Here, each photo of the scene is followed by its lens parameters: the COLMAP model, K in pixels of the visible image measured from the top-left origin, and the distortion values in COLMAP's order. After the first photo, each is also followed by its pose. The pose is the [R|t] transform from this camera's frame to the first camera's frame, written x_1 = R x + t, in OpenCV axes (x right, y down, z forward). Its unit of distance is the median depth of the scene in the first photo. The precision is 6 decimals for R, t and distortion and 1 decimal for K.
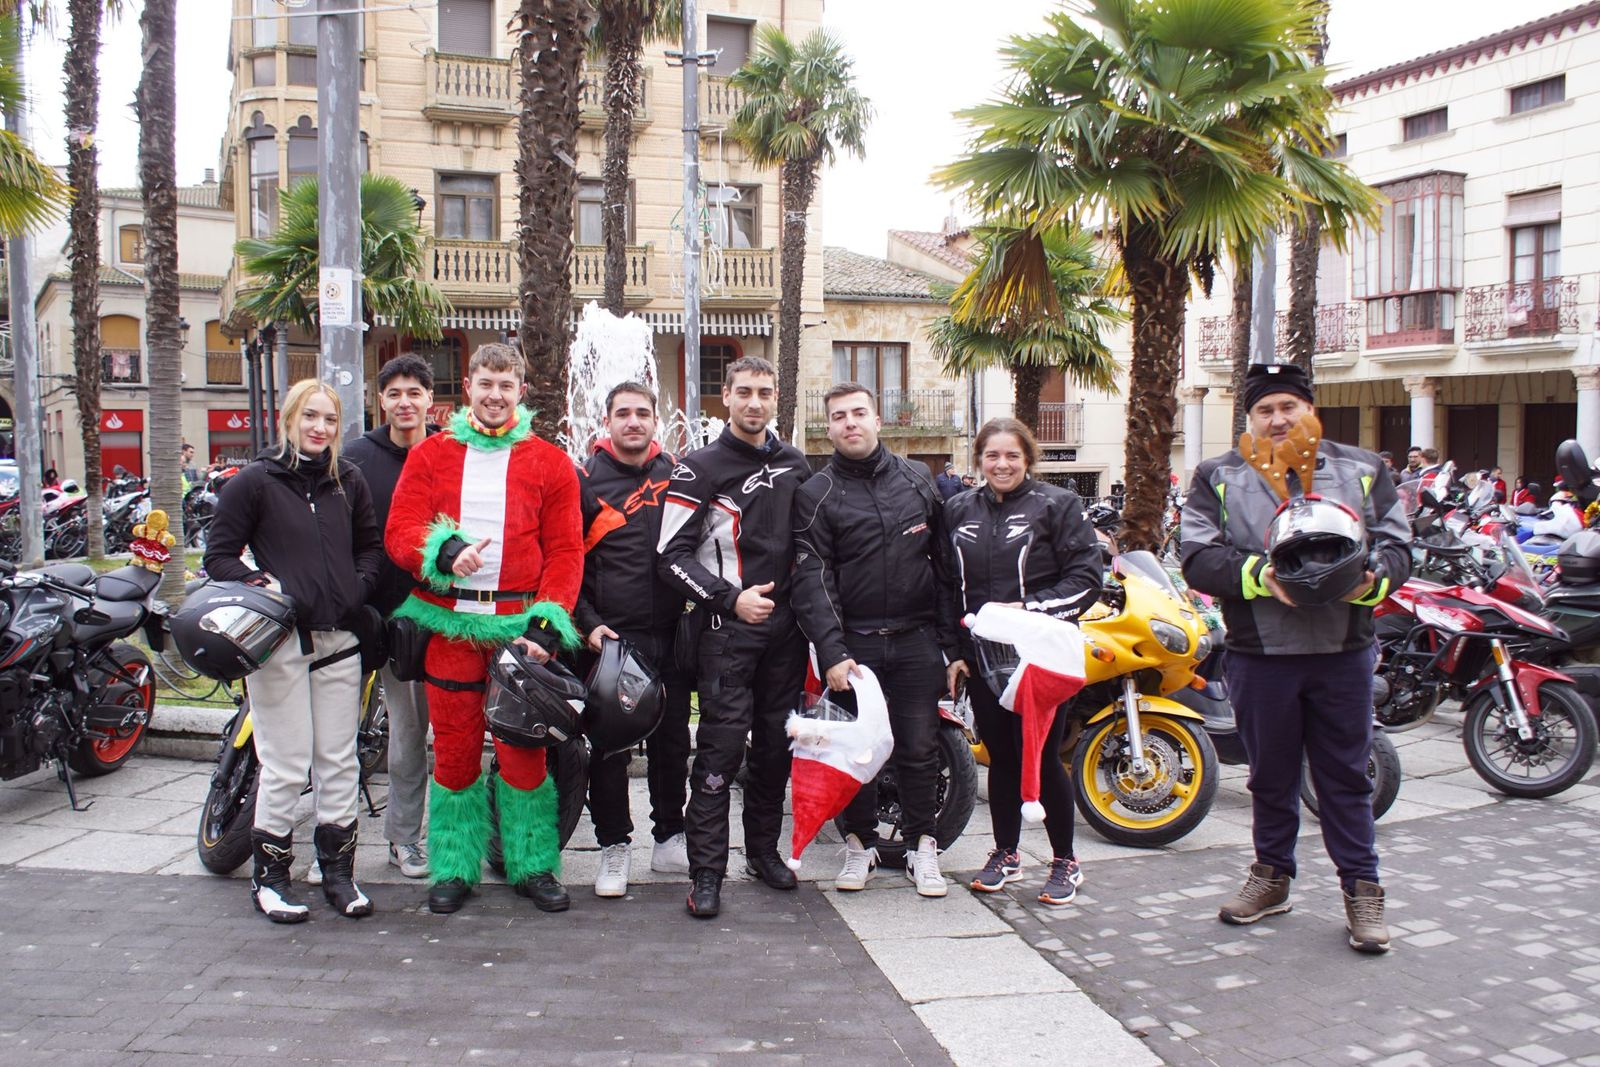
lens RADIAL K [[1406.7, 0, 805.5], [0, 1406.7, 551.3], [0, 0, 1]] dist [-0.146099, 0.149263]
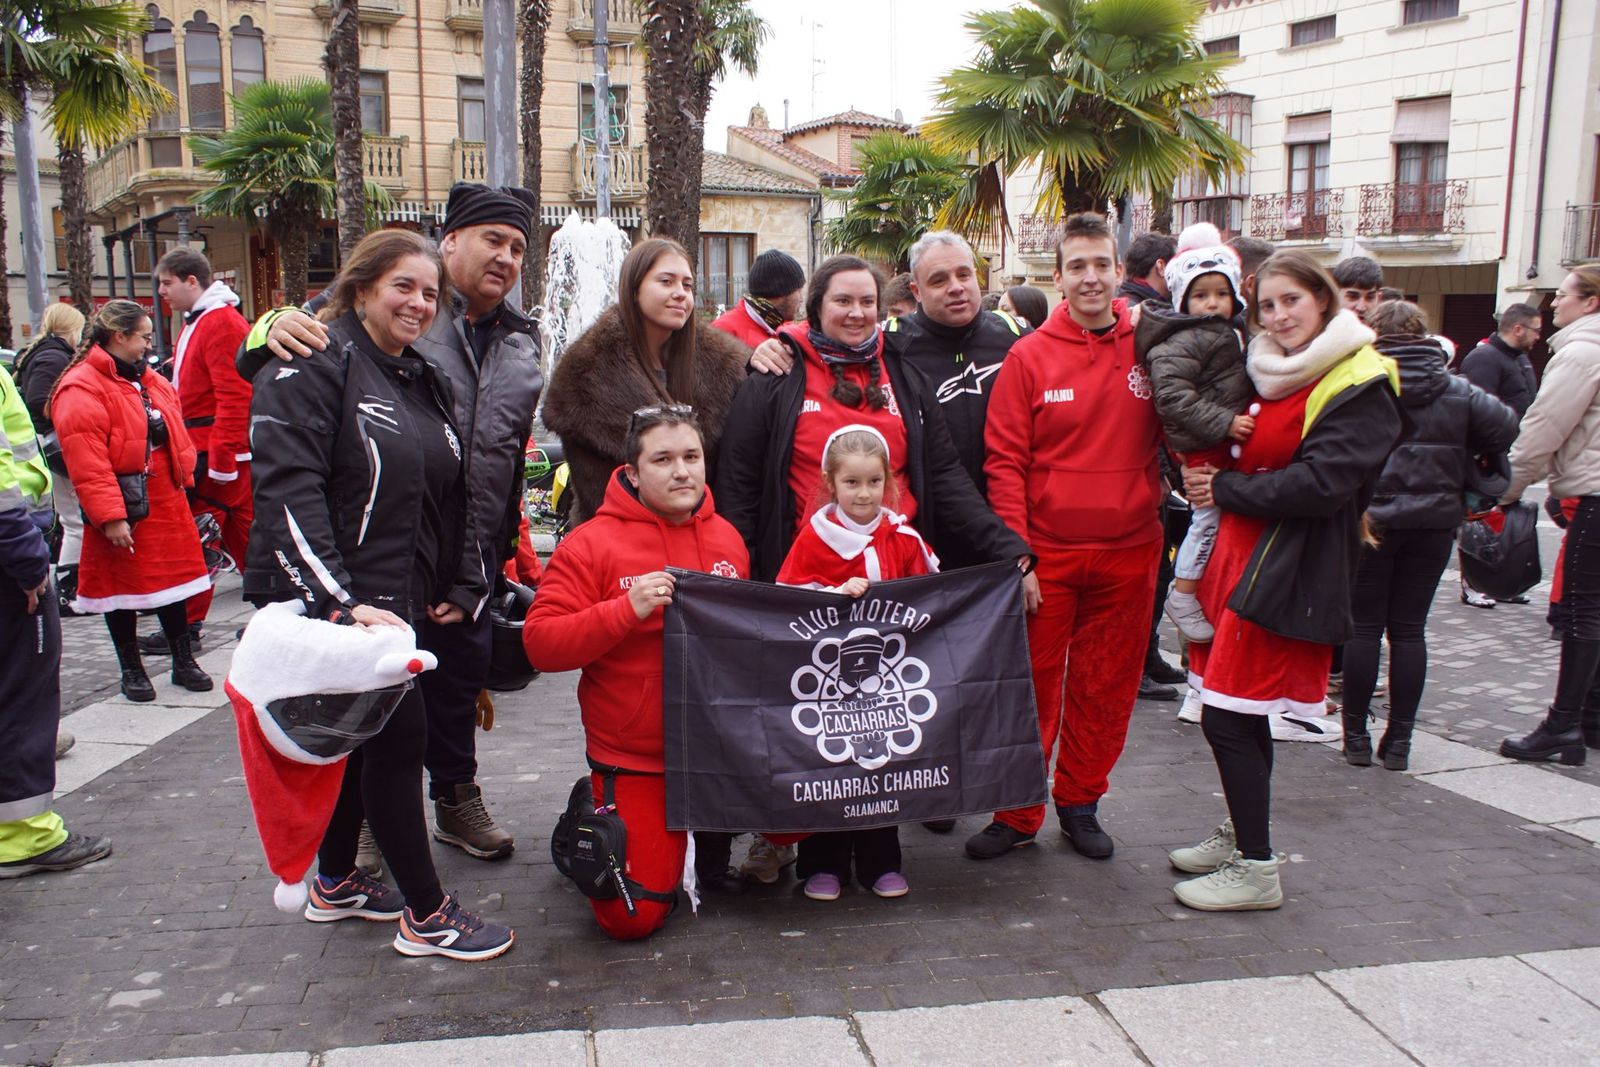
lens RADIAL K [[1381.8, 0, 806.0], [0, 1381.8, 575.8], [0, 0, 1]] dist [-0.152987, 0.143661]
pose [[0.986804, -0.026842, 0.159682, -0.086674], [0.010125, 0.994464, 0.104593, 0.006530], [-0.161605, -0.101596, 0.981612, -0.105044]]
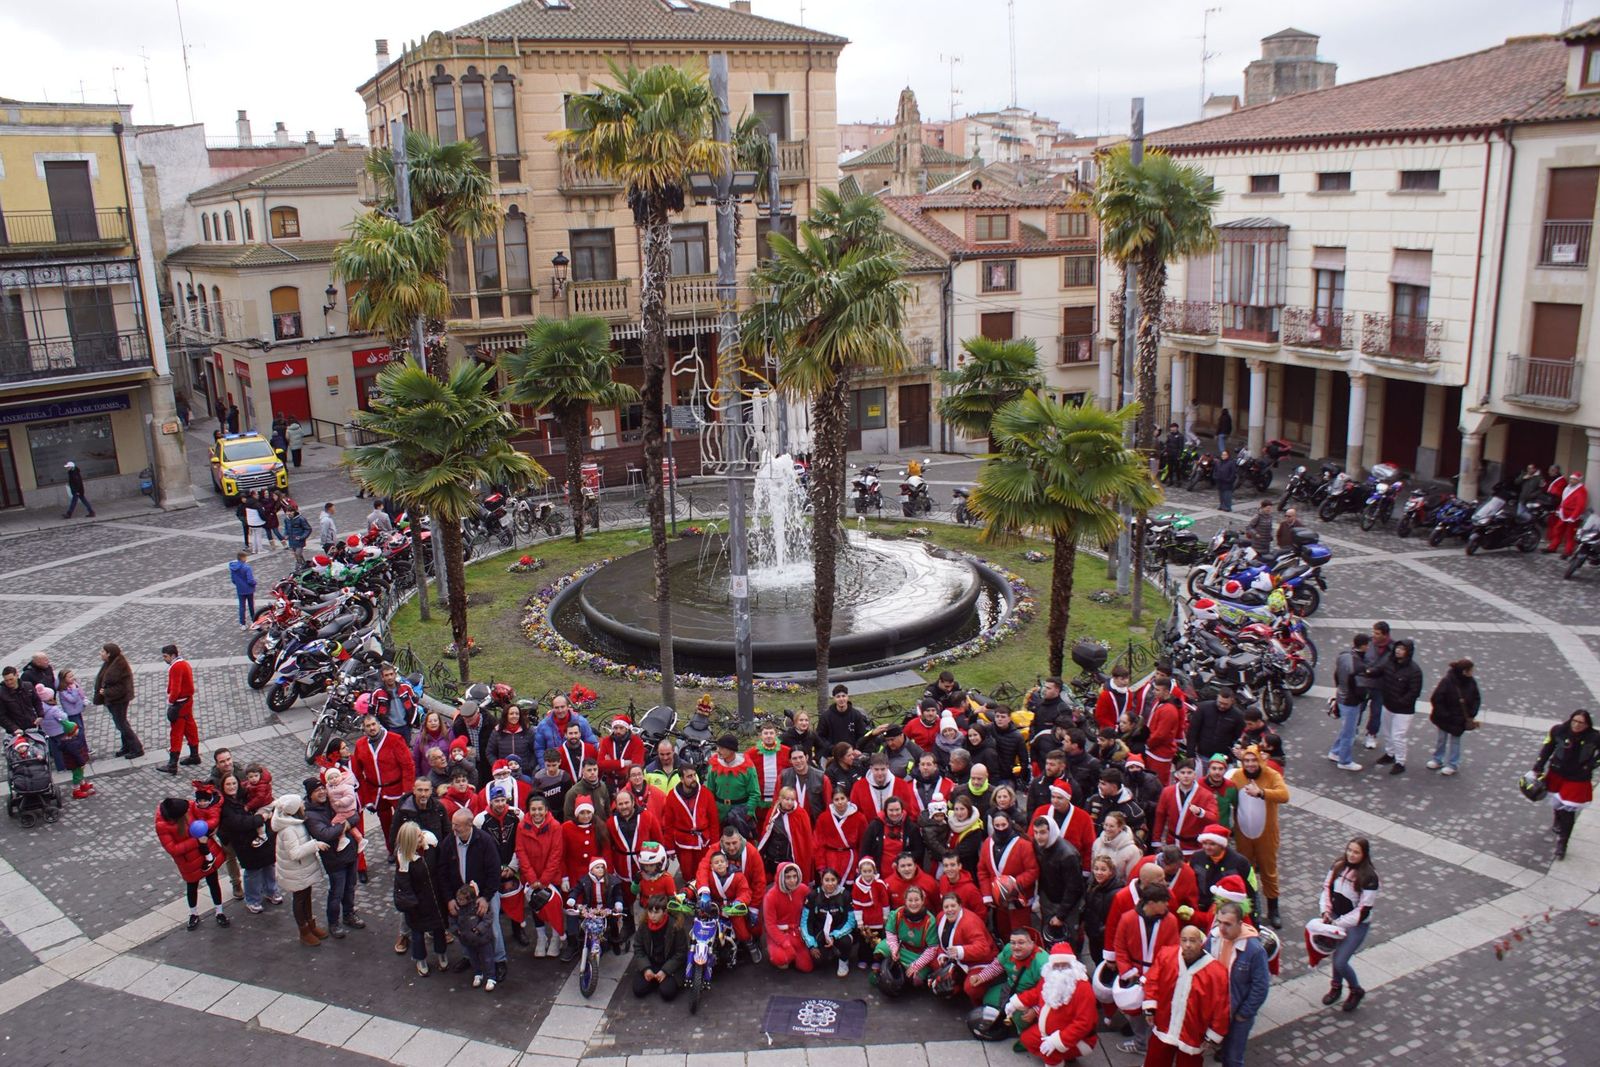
lens RADIAL K [[1381.8, 0, 806.0], [0, 1381.8, 575.8], [0, 0, 1]] dist [-0.152987, 0.143661]
pose [[0.998524, -0.039364, 0.037431, -0.100695], [0.030587, 0.976919, 0.211409, -0.233998], [-0.044889, -0.209952, 0.976681, -0.464900]]
